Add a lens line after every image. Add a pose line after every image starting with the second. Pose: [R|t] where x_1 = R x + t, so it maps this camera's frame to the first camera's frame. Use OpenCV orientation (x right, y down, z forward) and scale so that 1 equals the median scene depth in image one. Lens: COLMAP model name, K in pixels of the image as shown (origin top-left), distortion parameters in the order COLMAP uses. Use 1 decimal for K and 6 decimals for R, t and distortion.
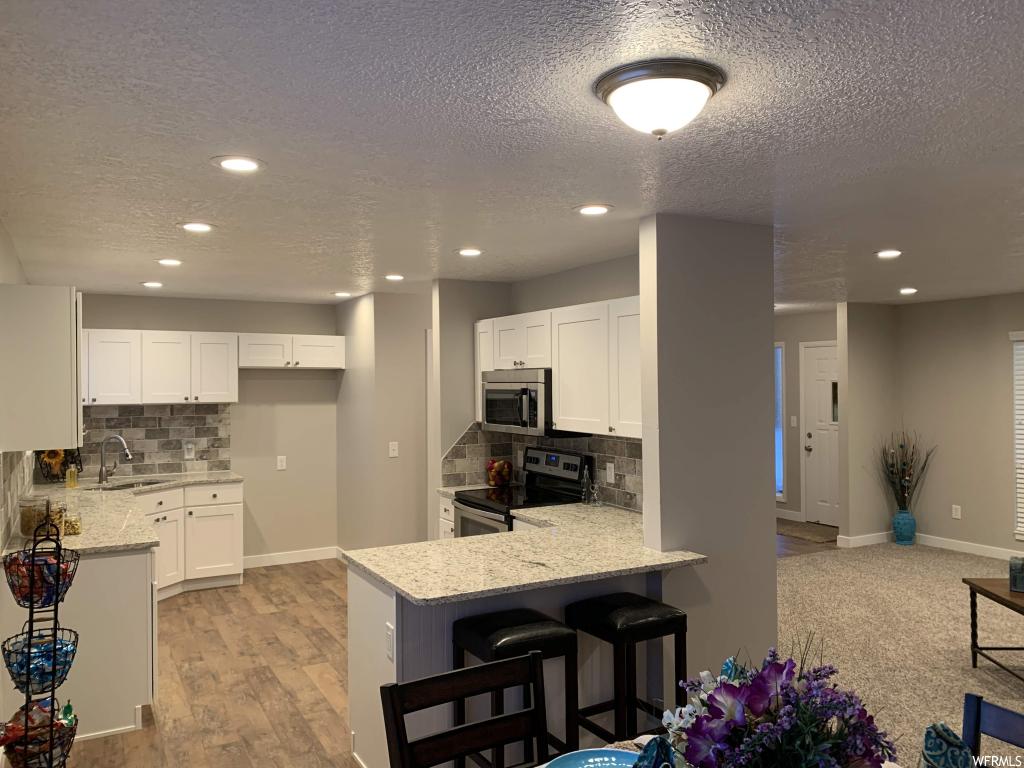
lens RADIAL K [[788.4, 0, 519.7], [0, 788.4, 376.4], [0, 0, 1]] dist [0.047888, -0.051216]
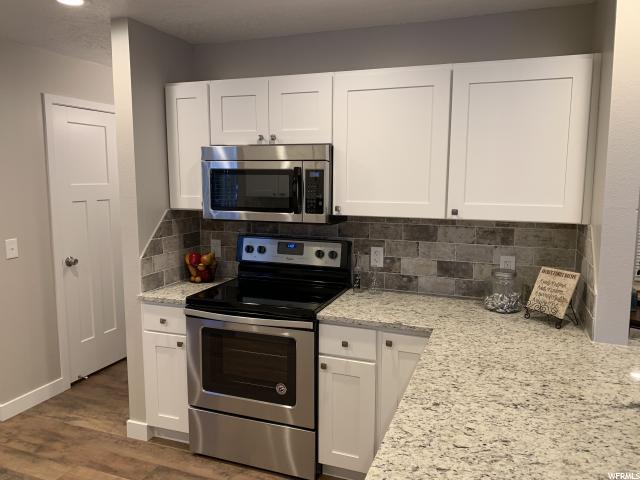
lens RADIAL K [[492.8, 0, 319.4], [0, 492.8, 241.5], [0, 0, 1]] dist [0.047888, -0.051216]
pose [[0.761530, -0.079536, 0.643231, -0.314274], [-0.012237, 0.990501, 0.136962, 0.020369], [-0.648014, -0.112172, 0.753323, 0.567760]]
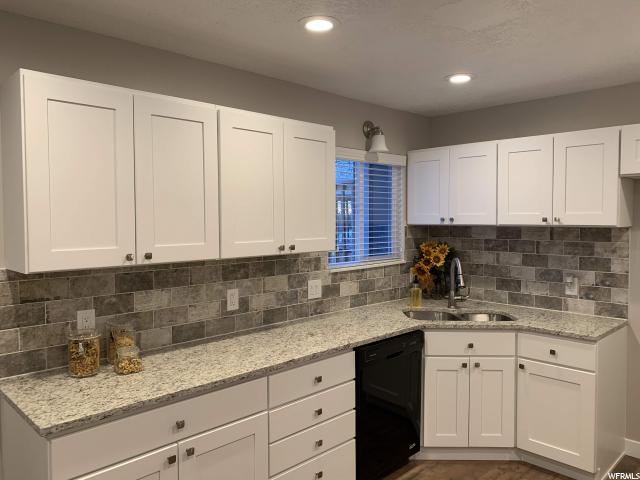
lens RADIAL K [[492.8, 0, 315.3], [0, 492.8, 234.0], [0, 0, 1]] dist [0.047888, -0.051216]
pose [[0.260316, 0.040593, -0.964670, -0.003658], [0.010269, 0.998943, 0.044806, 0.022809], [0.965469, -0.021570, 0.259624, 0.837253]]
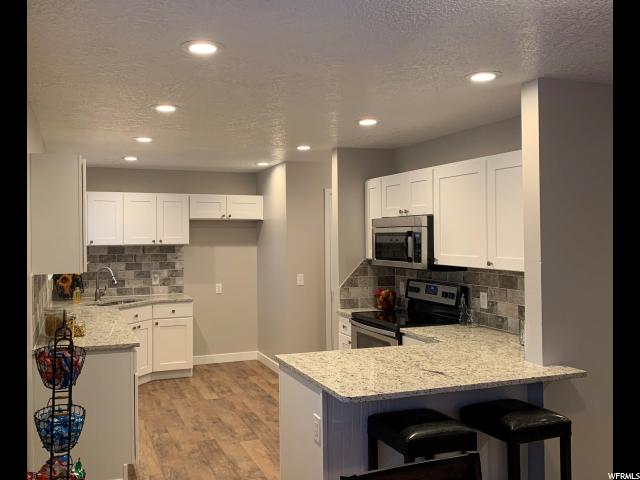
lens RADIAL K [[572.9, 0, 275.3], [0, 572.9, 235.1], [0, 0, 1]] dist [0.118029, -0.231453]
pose [[0.984473, -0.000562, -0.175533, -0.042718], [0.001641, 0.999981, 0.006005, 0.014964], [0.175526, -0.006200, 0.984455, 0.059594]]
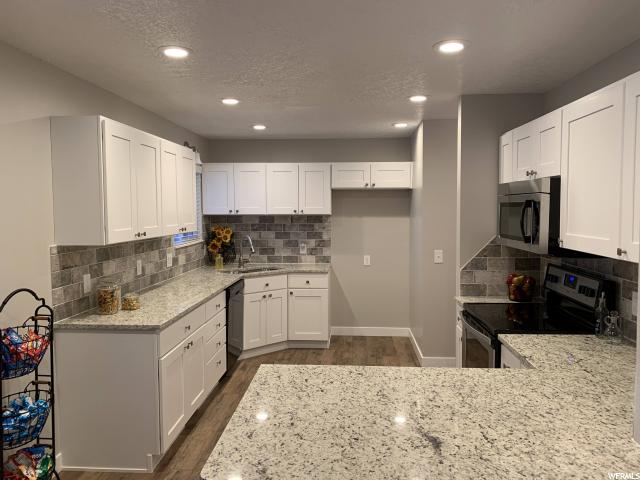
lens RADIAL K [[492.8, 0, 318.5], [0, 492.8, 236.6], [0, 0, 1]] dist [0.047888, -0.051216]
pose [[0.836858, 0.036648, -0.546192, 0.113437], [0.001627, 0.997586, 0.069429, 0.016466], [0.547418, -0.058991, 0.834778, 0.384054]]
